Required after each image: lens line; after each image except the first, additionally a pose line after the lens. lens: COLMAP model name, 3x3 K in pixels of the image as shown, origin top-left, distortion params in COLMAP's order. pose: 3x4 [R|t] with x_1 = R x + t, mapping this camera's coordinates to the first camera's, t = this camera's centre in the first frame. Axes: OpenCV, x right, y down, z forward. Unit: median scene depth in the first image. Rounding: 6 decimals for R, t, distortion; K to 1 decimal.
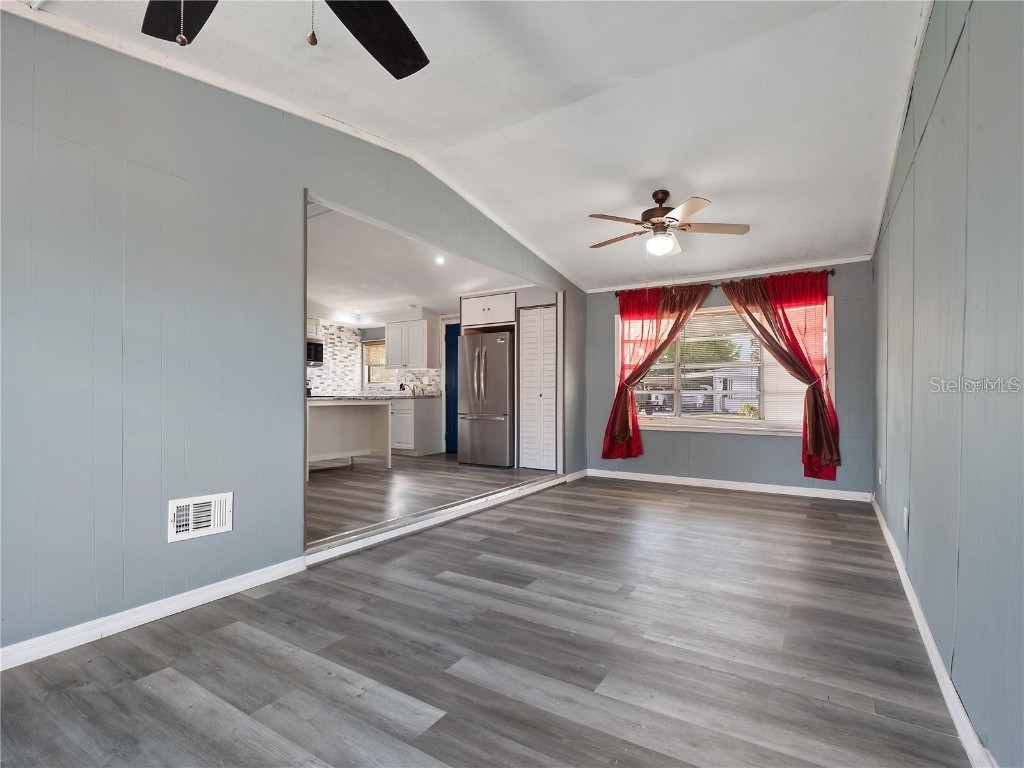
lens RADIAL K [[505.7, 0, 513.4], [0, 505.7, 394.4], [0, 0, 1]] dist [-0.004127, -0.000305]
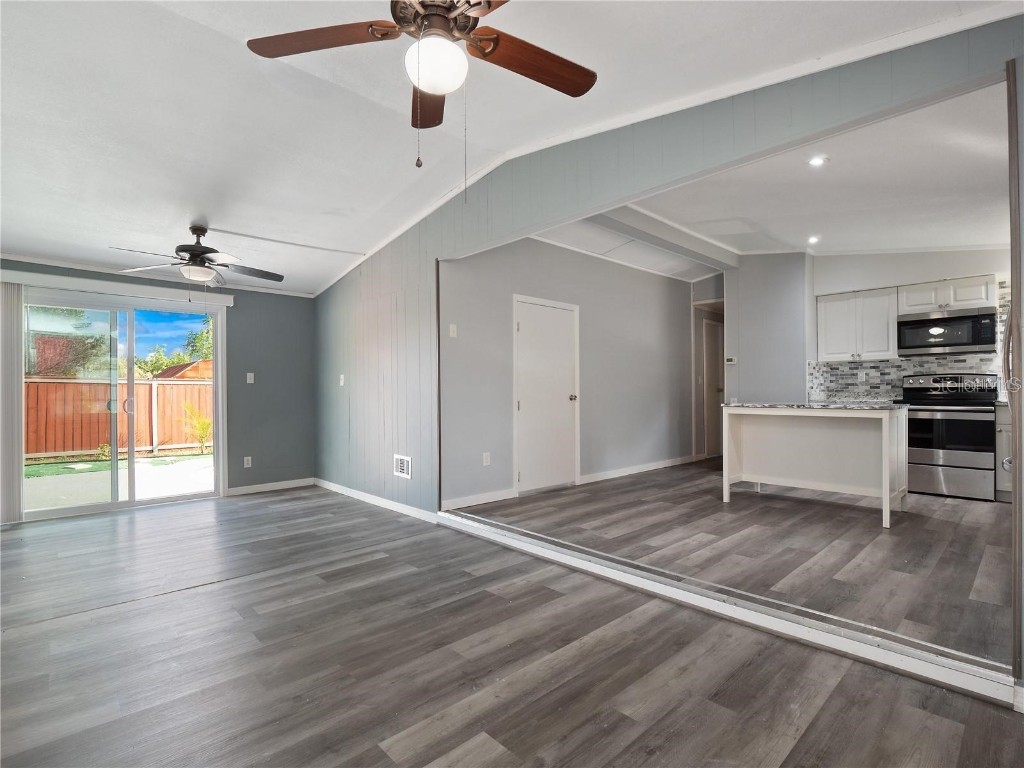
lens RADIAL K [[505.7, 0, 513.4], [0, 505.7, 394.4], [0, 0, 1]] dist [-0.004127, -0.000305]
pose [[-0.266456, -0.001076, -0.963847, 0.519067], [0.005344, 0.999982, -0.002593, -0.011025], [0.963832, -0.005842, -0.266445, 0.897384]]
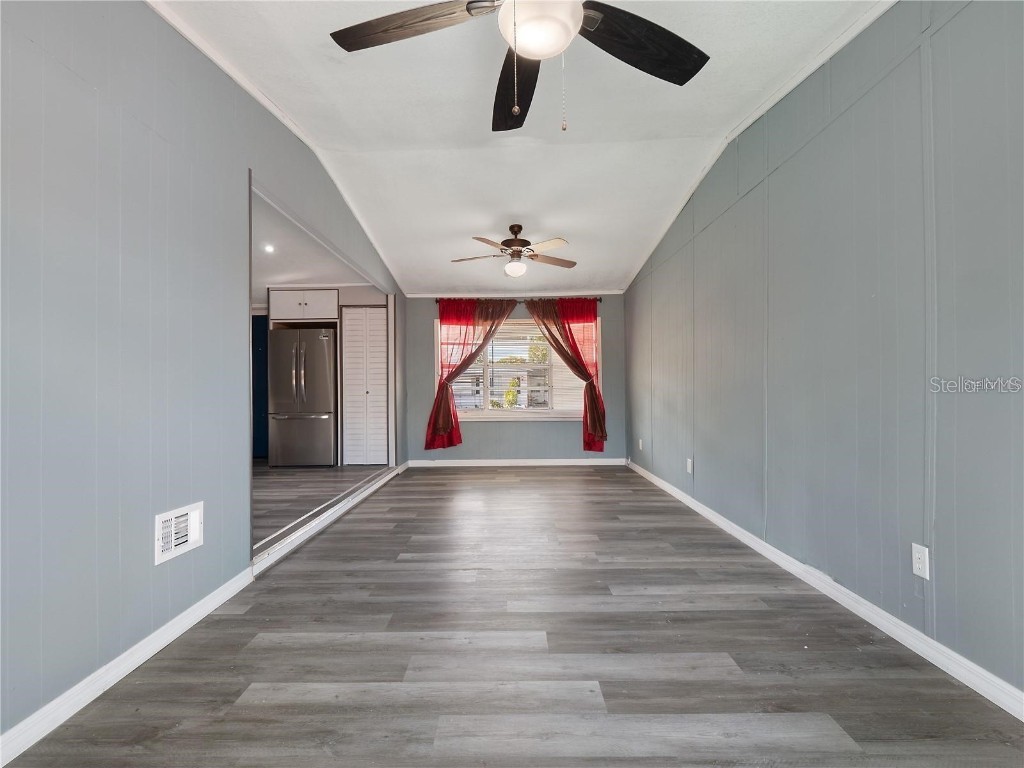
lens RADIAL K [[494.0, 0, 512.0], [0, 494.0, 384.0], [0, 0, 1]] dist [0.014687, 0.000014]
pose [[0.848866, -0.002431, 0.528603, -0.274495], [0.012500, 0.999802, -0.015475, 0.004822], [-0.528461, 0.019744, 0.848728, -0.013493]]
